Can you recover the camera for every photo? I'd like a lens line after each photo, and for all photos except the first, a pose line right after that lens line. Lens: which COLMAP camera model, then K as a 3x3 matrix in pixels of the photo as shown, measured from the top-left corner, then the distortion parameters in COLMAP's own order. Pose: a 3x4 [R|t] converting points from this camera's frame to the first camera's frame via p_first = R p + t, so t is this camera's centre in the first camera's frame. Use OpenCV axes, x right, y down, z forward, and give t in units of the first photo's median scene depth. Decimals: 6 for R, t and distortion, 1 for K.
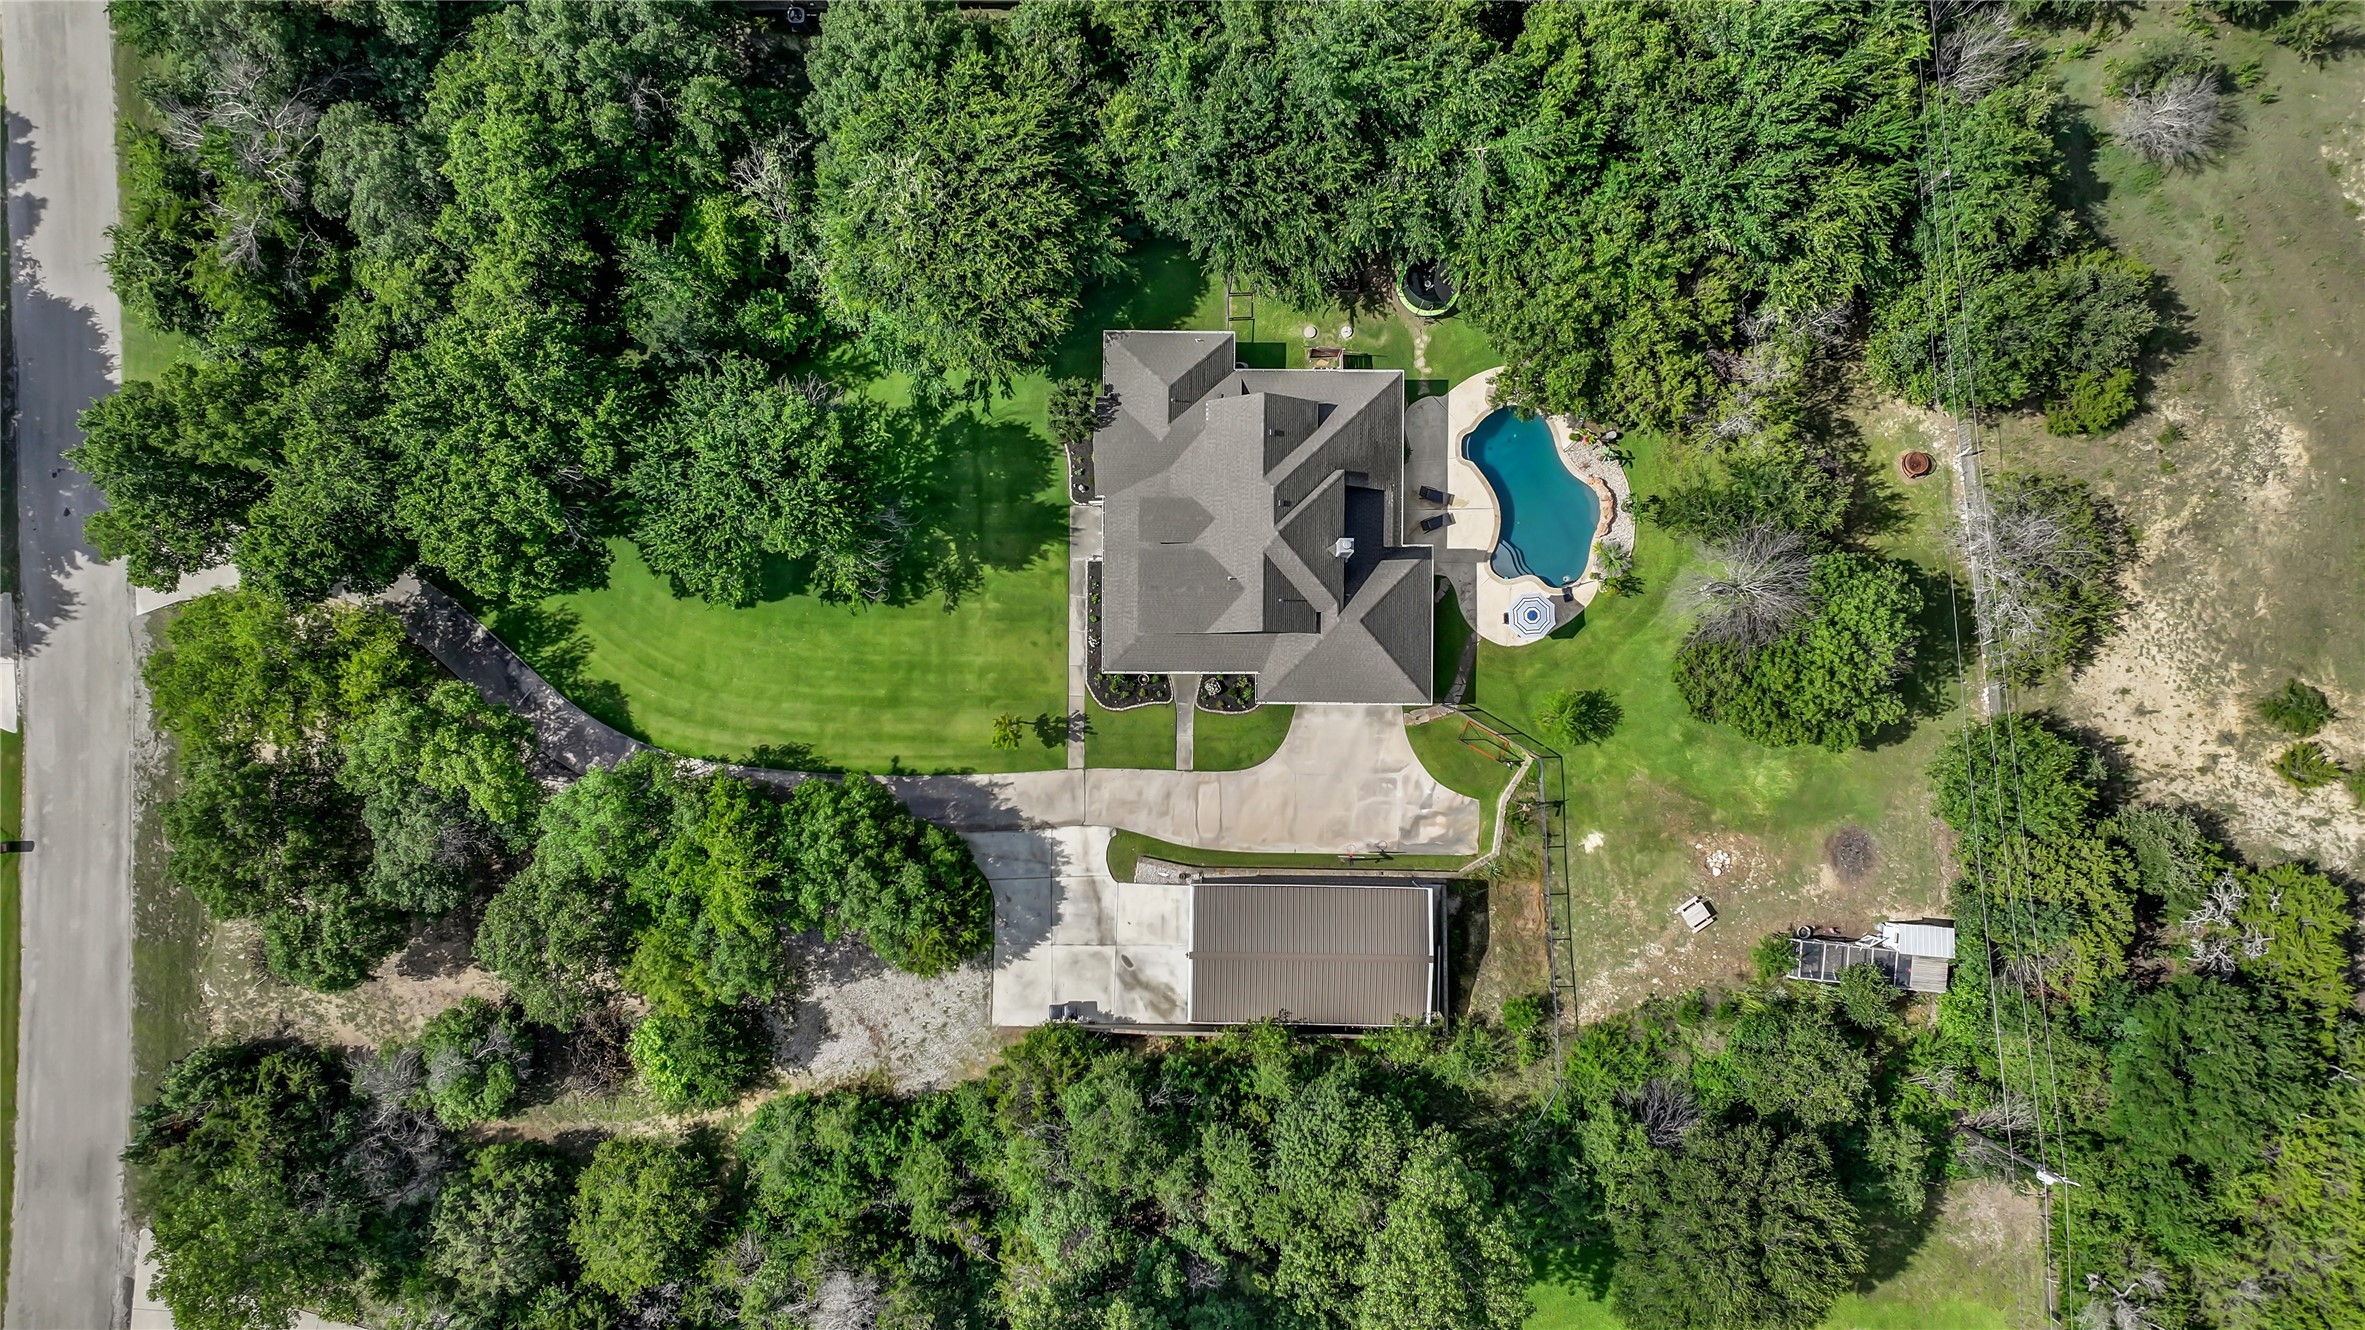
lens RADIAL K [[1654.6, 0, 1180.1], [0, 1654.6, 669.4], [0, 0, 1]] dist [0.003077, 0.003676]
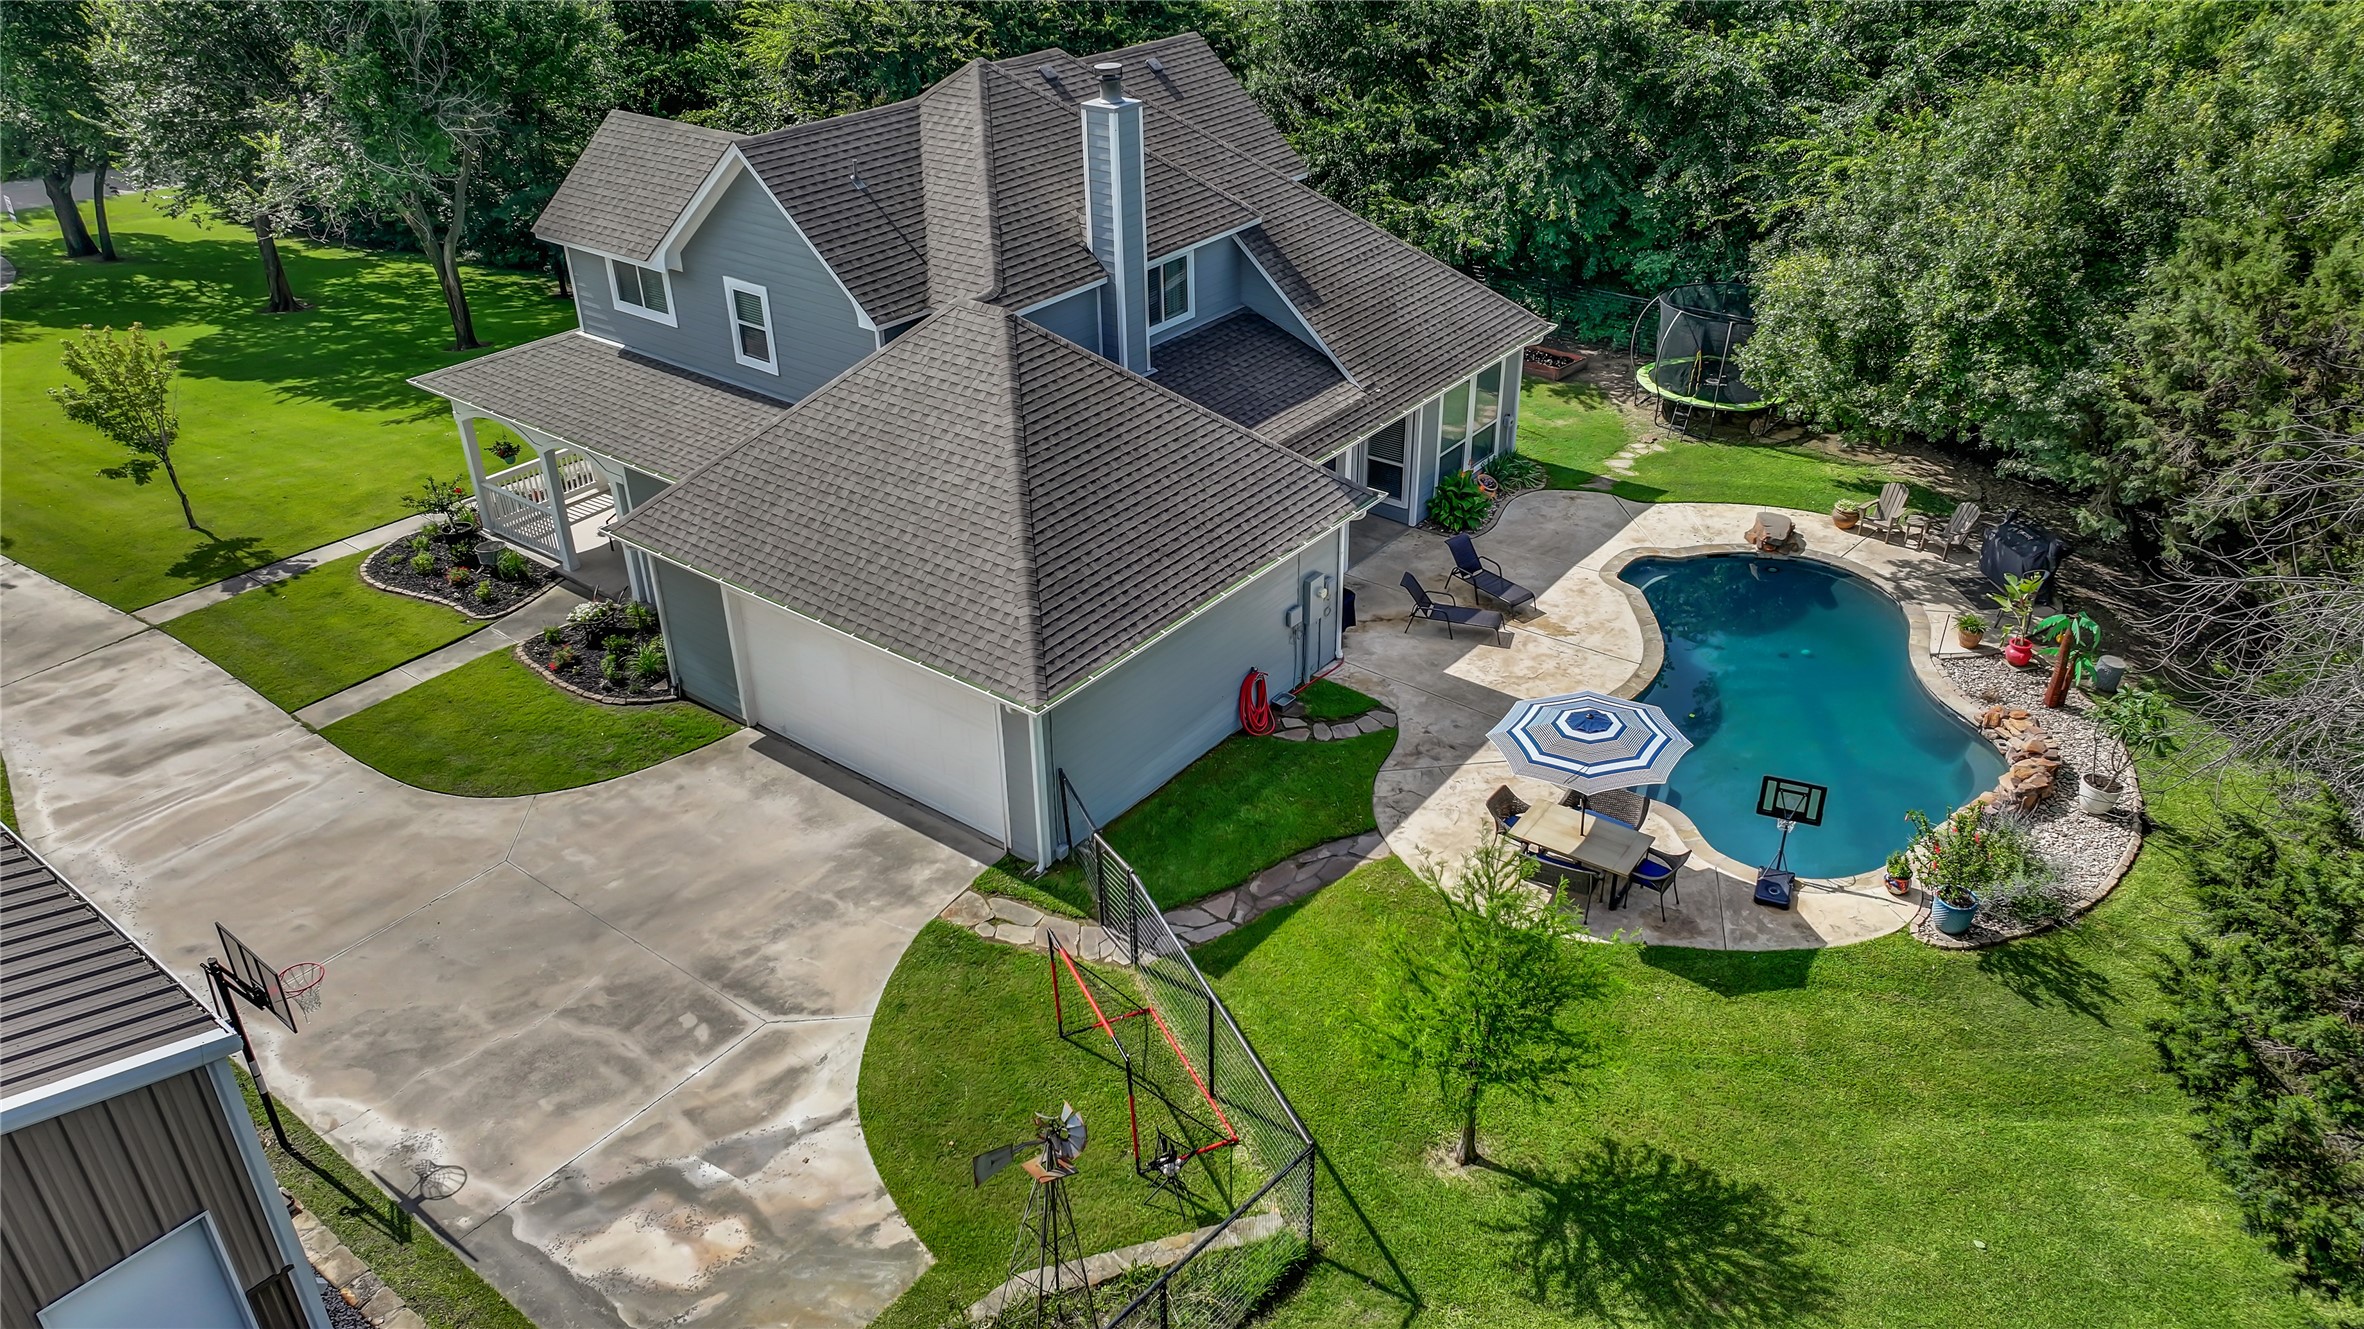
lens RADIAL K [[1653.9, 0, 1195.4], [0, 1653.9, 660.2], [0, 0, 1]] dist [0.003077, 0.003676]
pose [[0.798023, 0.293642, -0.526245, 0.285405], [-0.602558, 0.401993, -0.689439, 0.165697], [0.009098, 0.867281, 0.497736, 0.843856]]
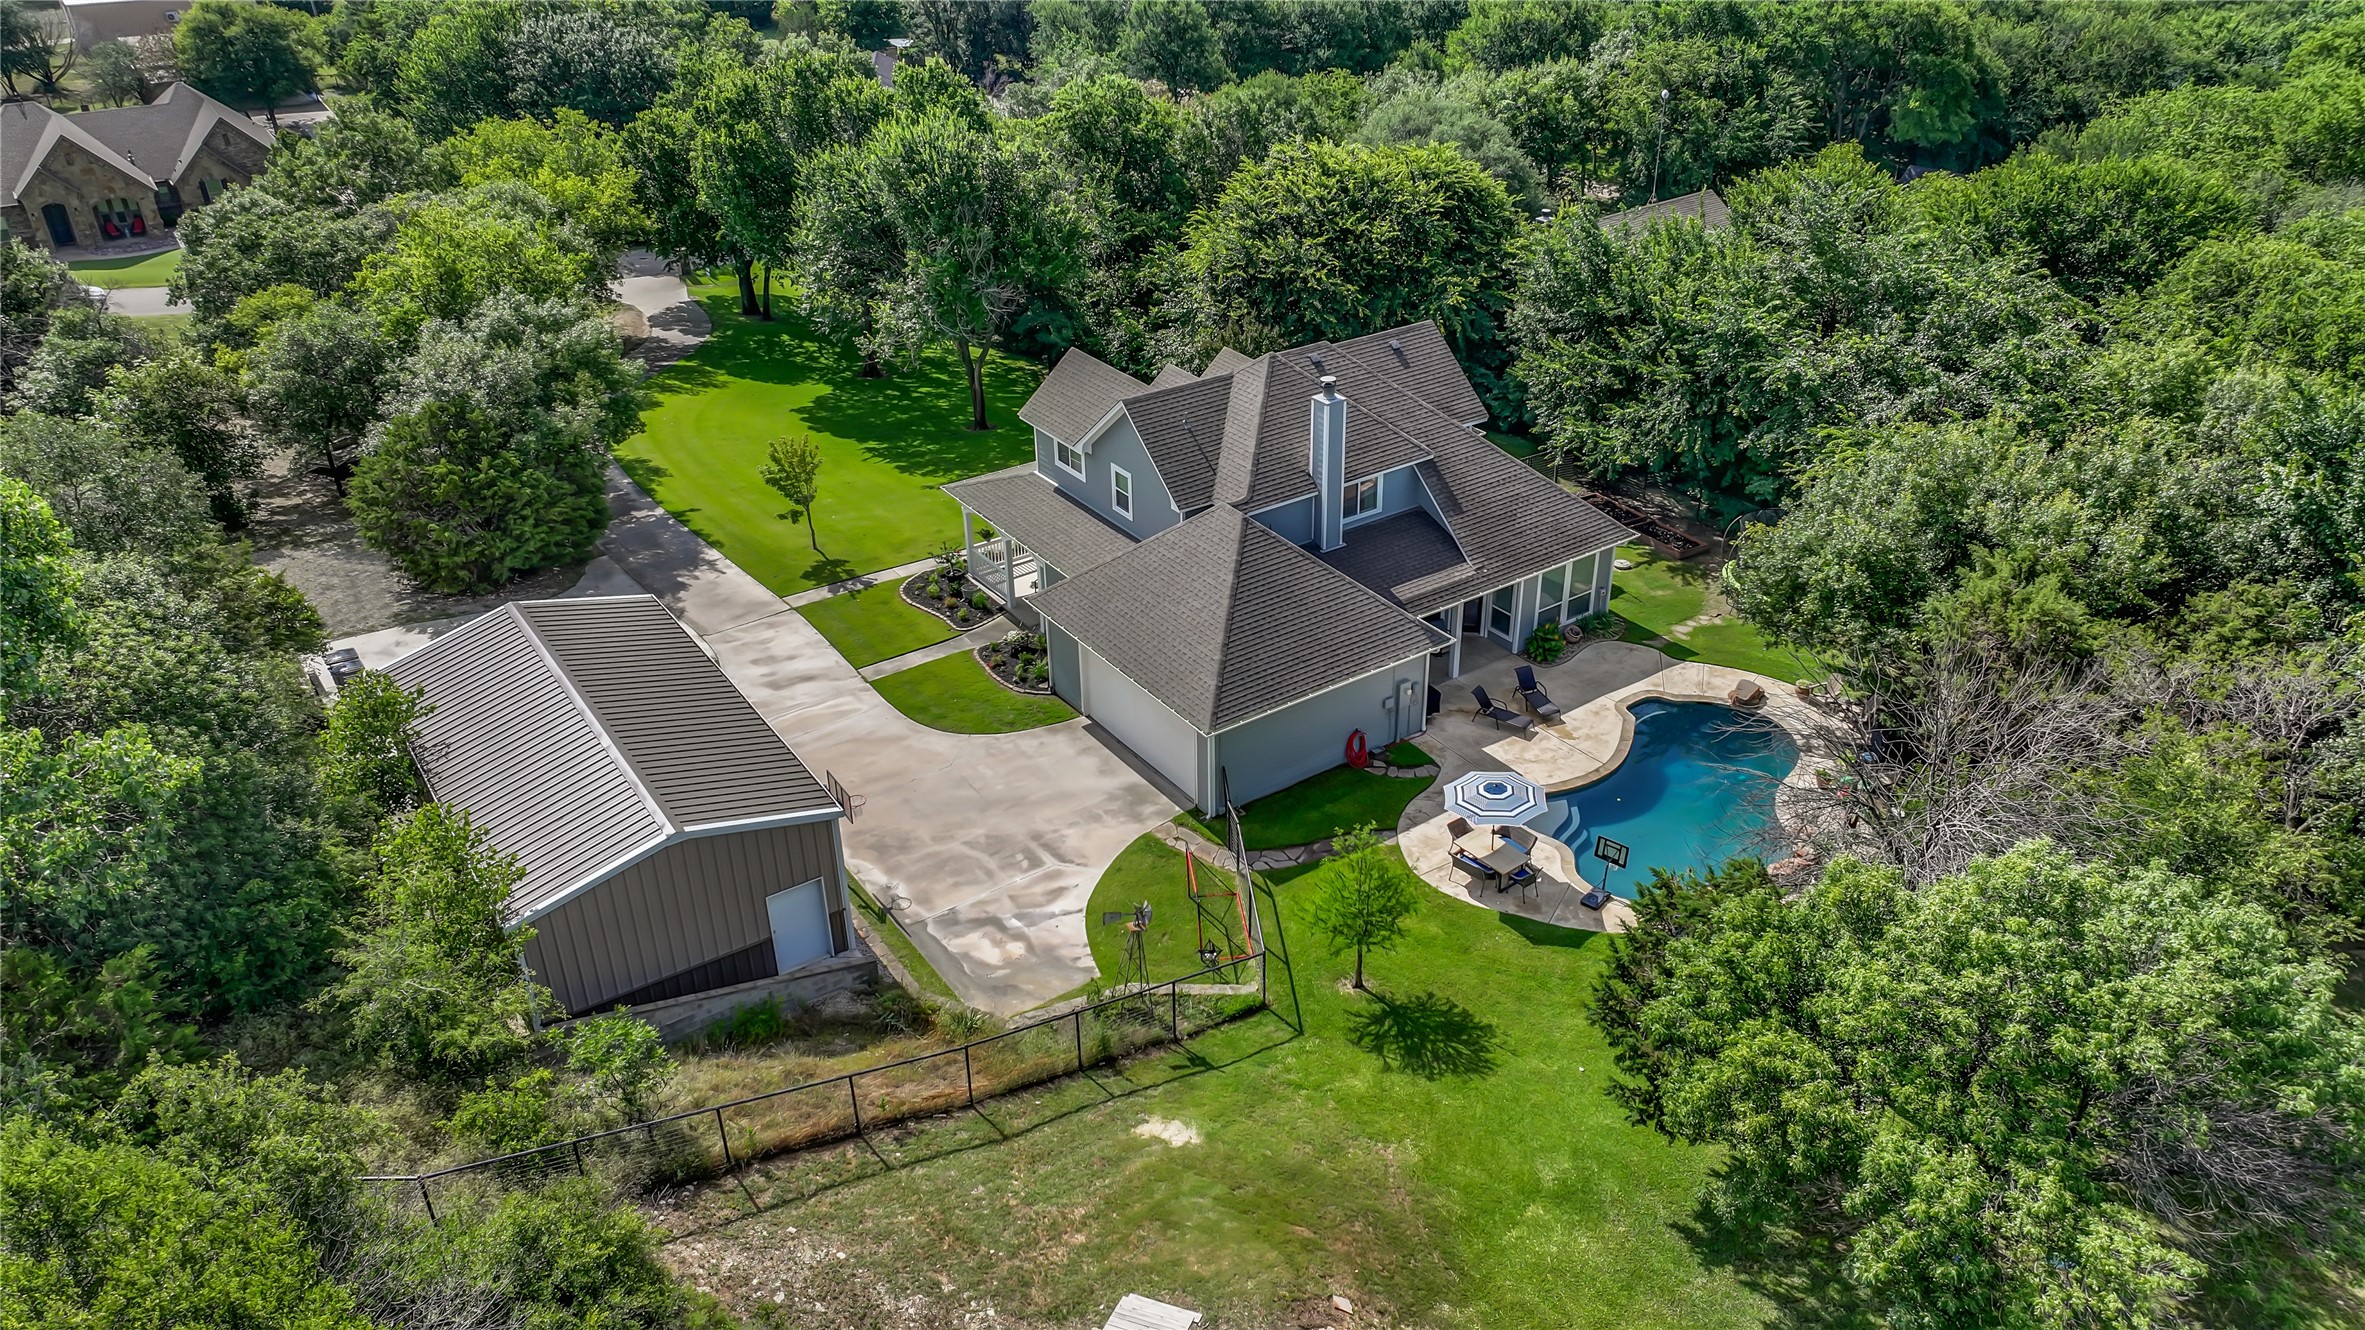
lens RADIAL K [[1654.6, 0, 1198.3], [0, 1654.6, 660.2], [0, 0, 1]] dist [0.003077, 0.003676]
pose [[0.580363, 0.399220, -0.709790, 0.463551], [-0.814309, 0.294062, -0.500429, 0.247136], [0.008941, 0.868418, 0.495751, 0.720026]]
